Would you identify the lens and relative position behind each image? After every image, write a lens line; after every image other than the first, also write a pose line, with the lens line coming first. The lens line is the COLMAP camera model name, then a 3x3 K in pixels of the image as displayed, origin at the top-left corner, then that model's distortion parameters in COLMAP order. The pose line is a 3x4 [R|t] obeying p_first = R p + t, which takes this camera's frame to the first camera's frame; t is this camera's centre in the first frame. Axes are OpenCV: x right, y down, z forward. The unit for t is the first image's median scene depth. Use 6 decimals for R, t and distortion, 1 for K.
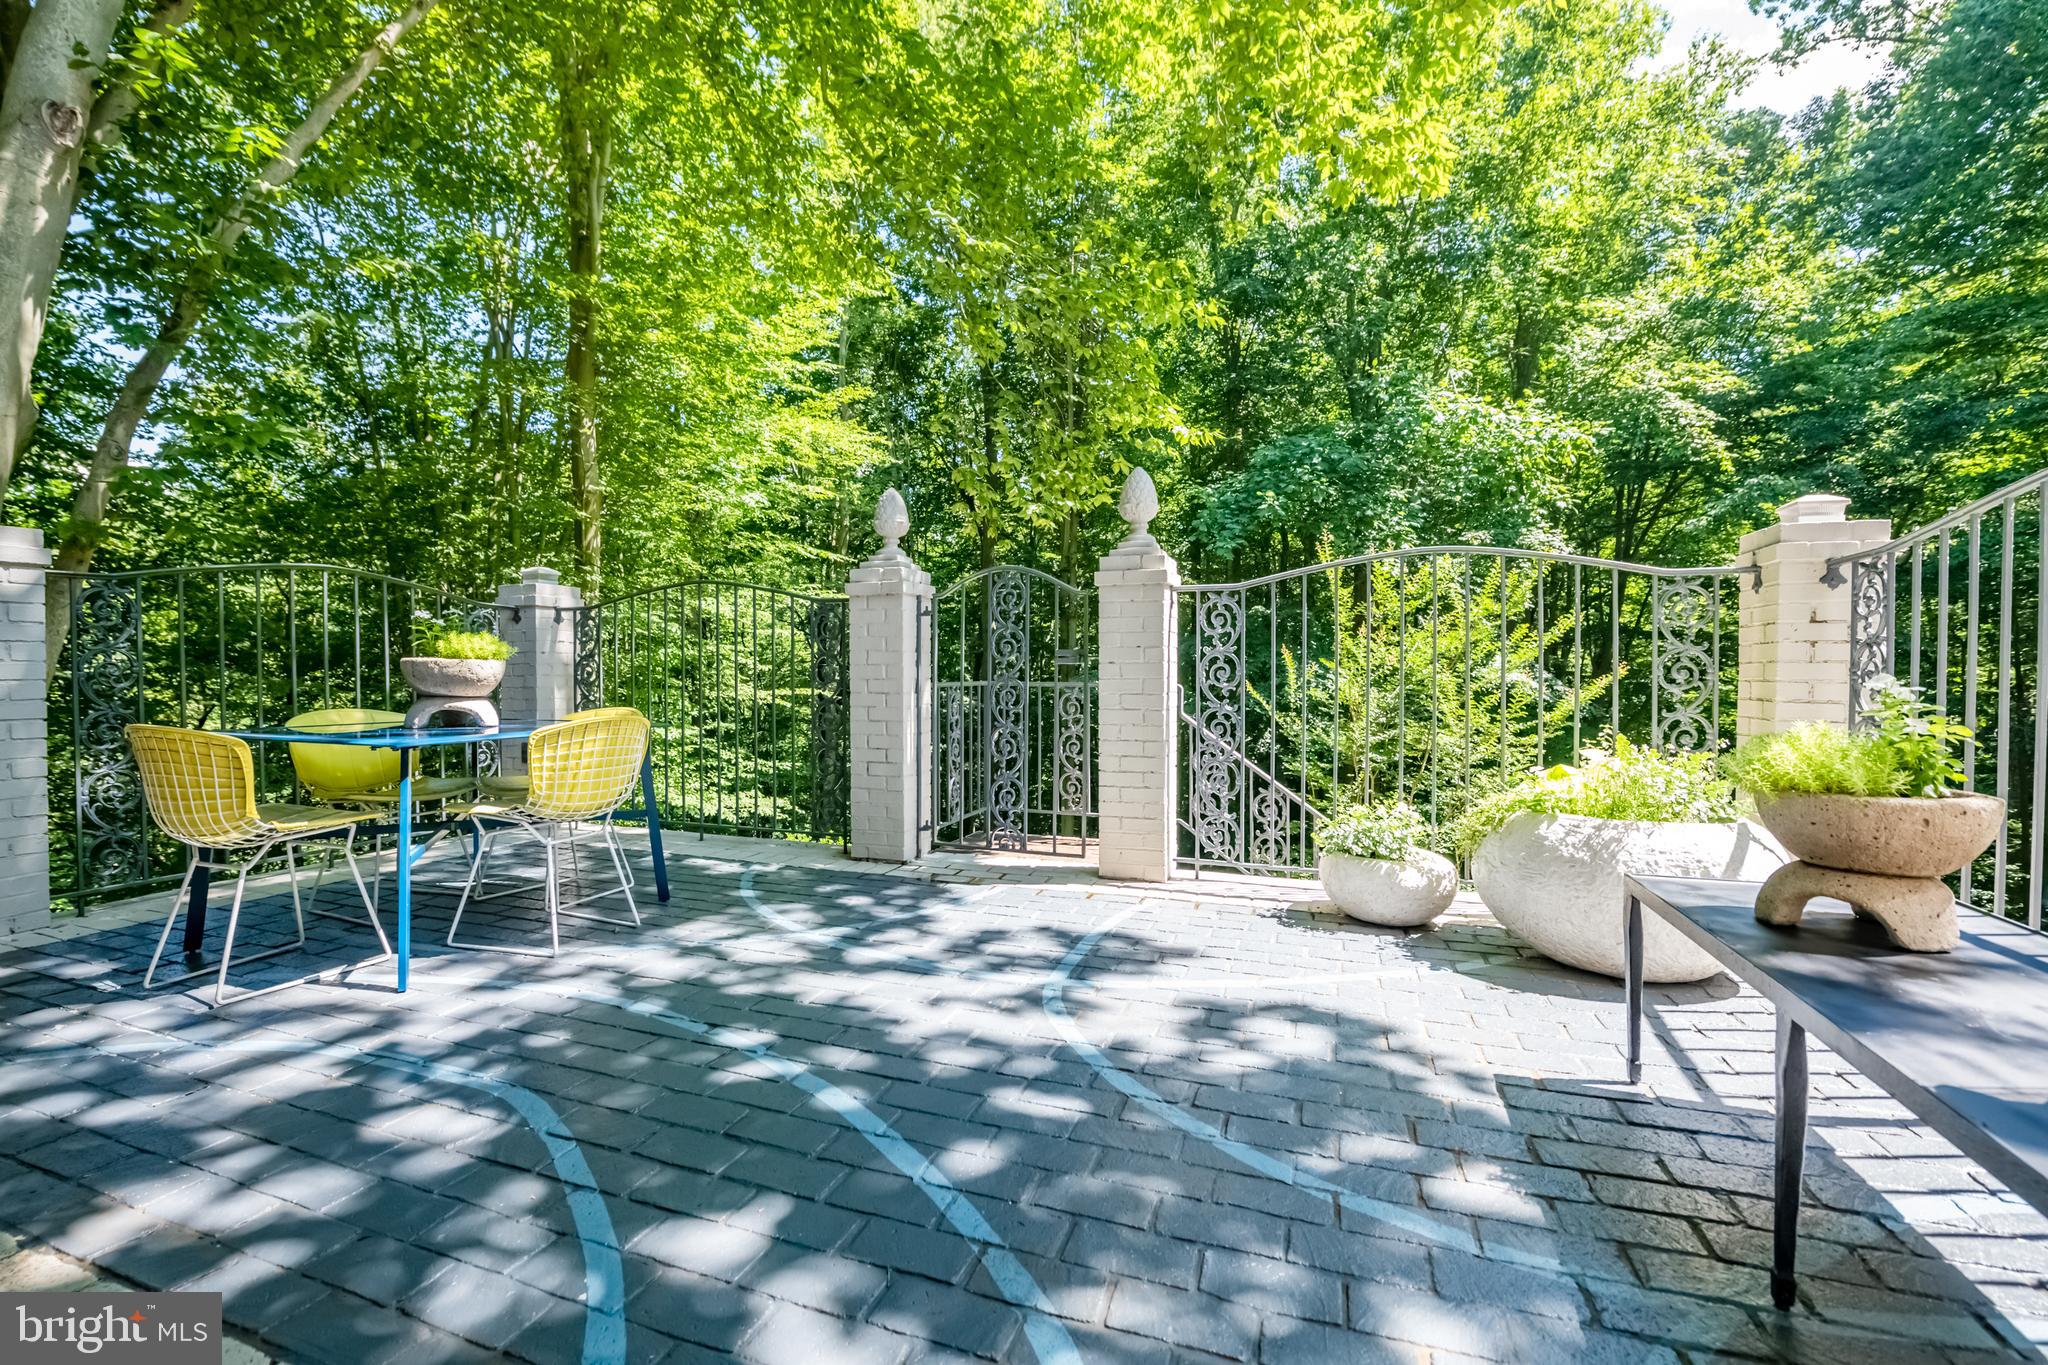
lens RADIAL K [[882.6, 0, 1018.3], [0, 882.6, 686.4], [0, 0, 1]] dist [-0.003389, -0.002204]
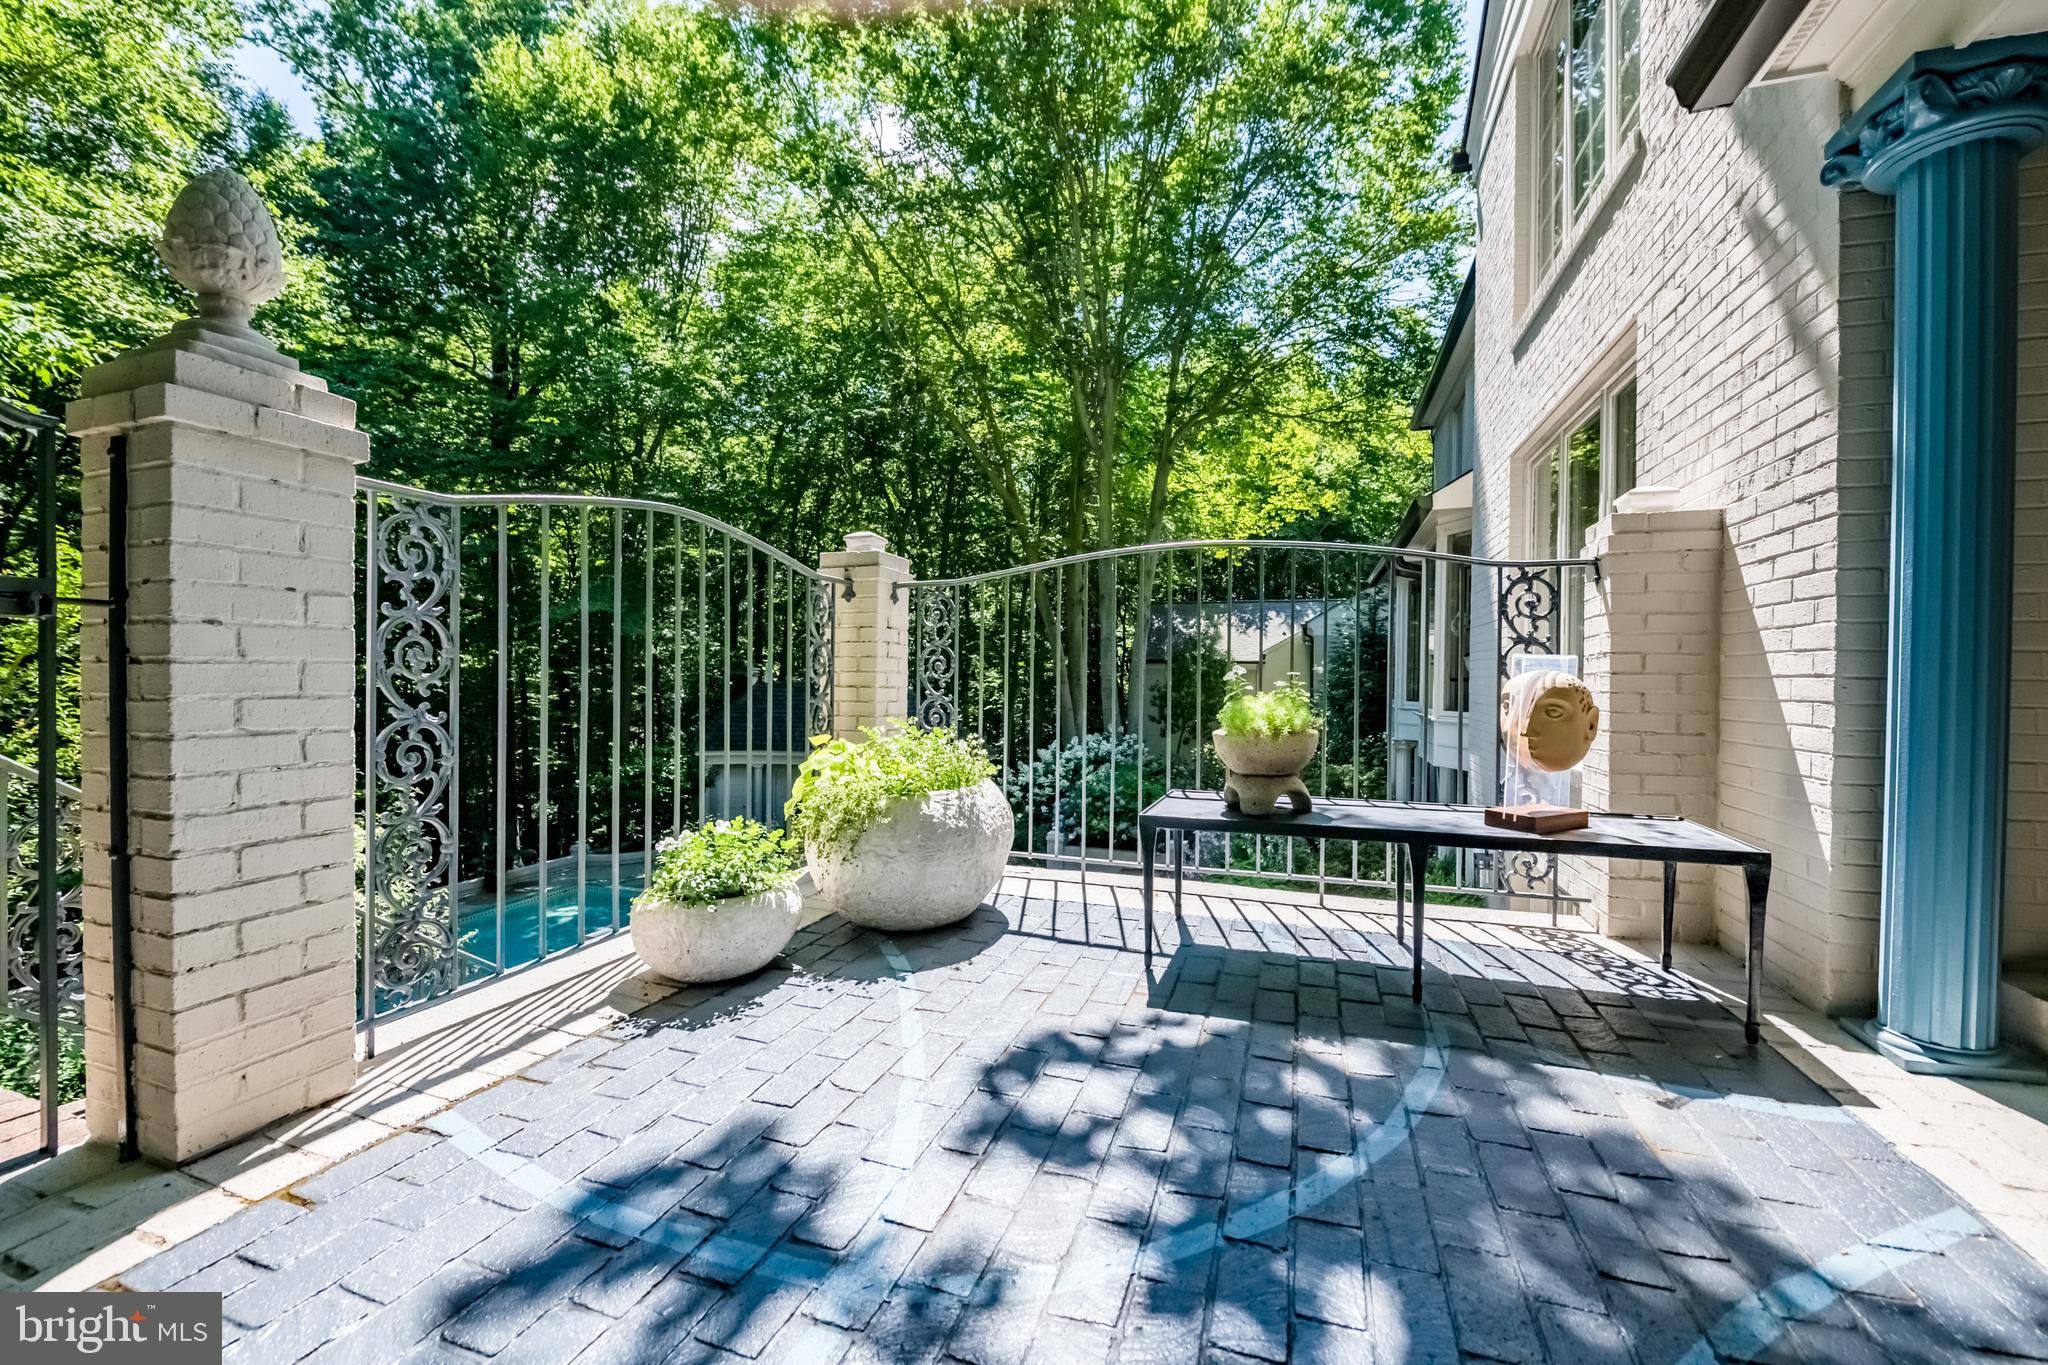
lens RADIAL K [[821.9, 0, 1018.1], [0, 821.9, 679.0], [0, 0, 1]] dist [-0.009985, -0.001064]
pose [[-0.043756, -0.009871, 0.998993, -0.372200], [0.001882, 0.999949, 0.009963, -0.005575], [-0.999040, 0.002316, -0.043735, 0.855793]]
